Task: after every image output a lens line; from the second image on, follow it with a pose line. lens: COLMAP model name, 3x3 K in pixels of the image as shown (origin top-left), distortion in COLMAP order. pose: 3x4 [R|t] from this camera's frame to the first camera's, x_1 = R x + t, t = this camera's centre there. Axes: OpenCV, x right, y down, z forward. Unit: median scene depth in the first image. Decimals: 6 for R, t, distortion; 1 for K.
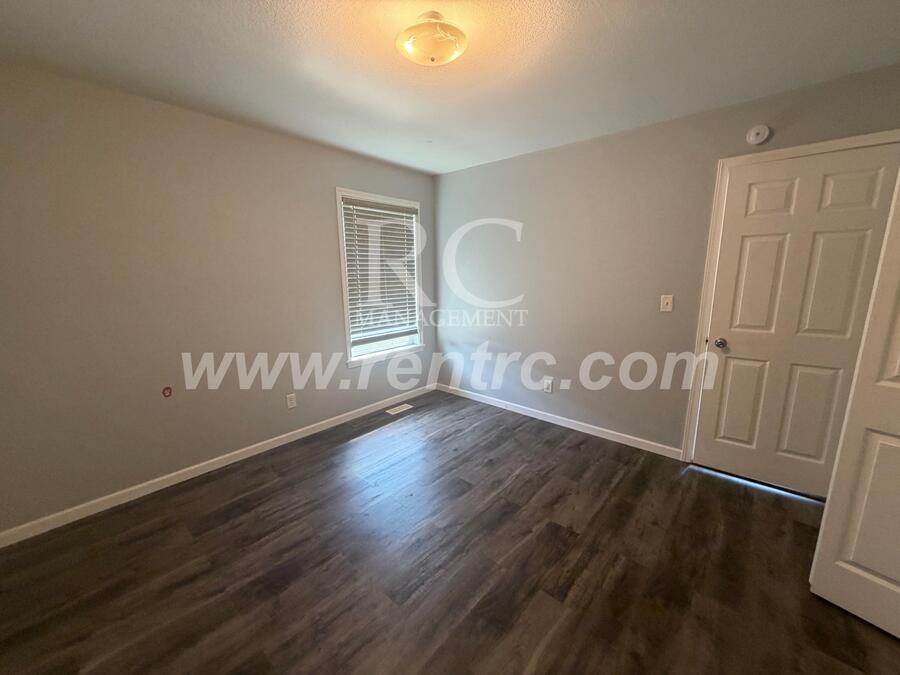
lens RADIAL K [[360.9, 0, 448.2], [0, 360.9, 337.5], [0, 0, 1]] dist [-0.002368, 0.000228]
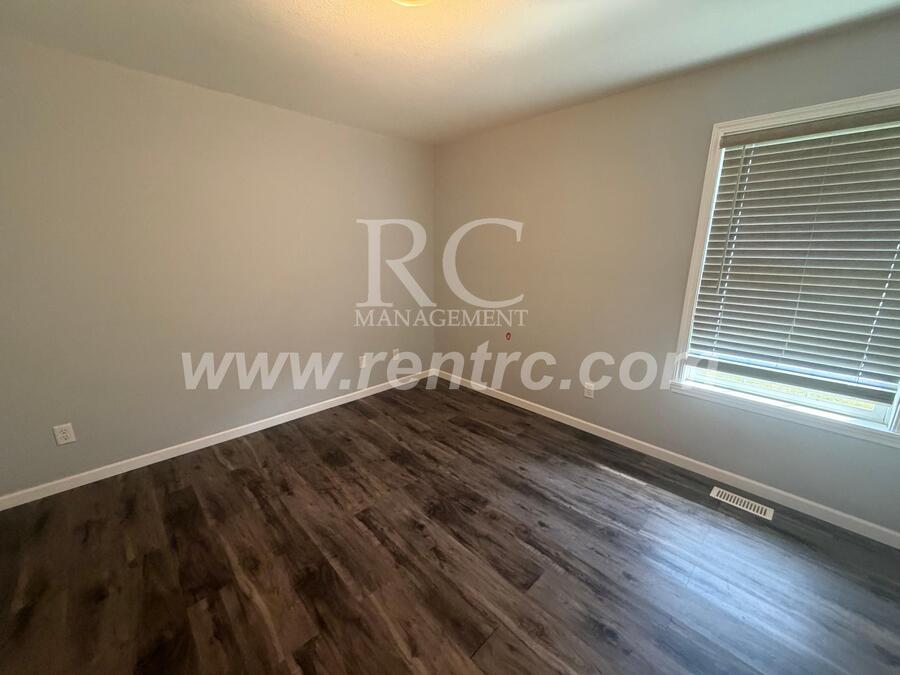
lens RADIAL K [[360.9, 0, 447.9], [0, 360.9, 339.3], [0, 0, 1]] dist [-0.002368, 0.000228]
pose [[-0.082867, 0.248737, -0.965020, 0.728763], [-0.193096, 0.945991, 0.260413, -0.192205], [0.977674, 0.207921, -0.030361, 0.979791]]
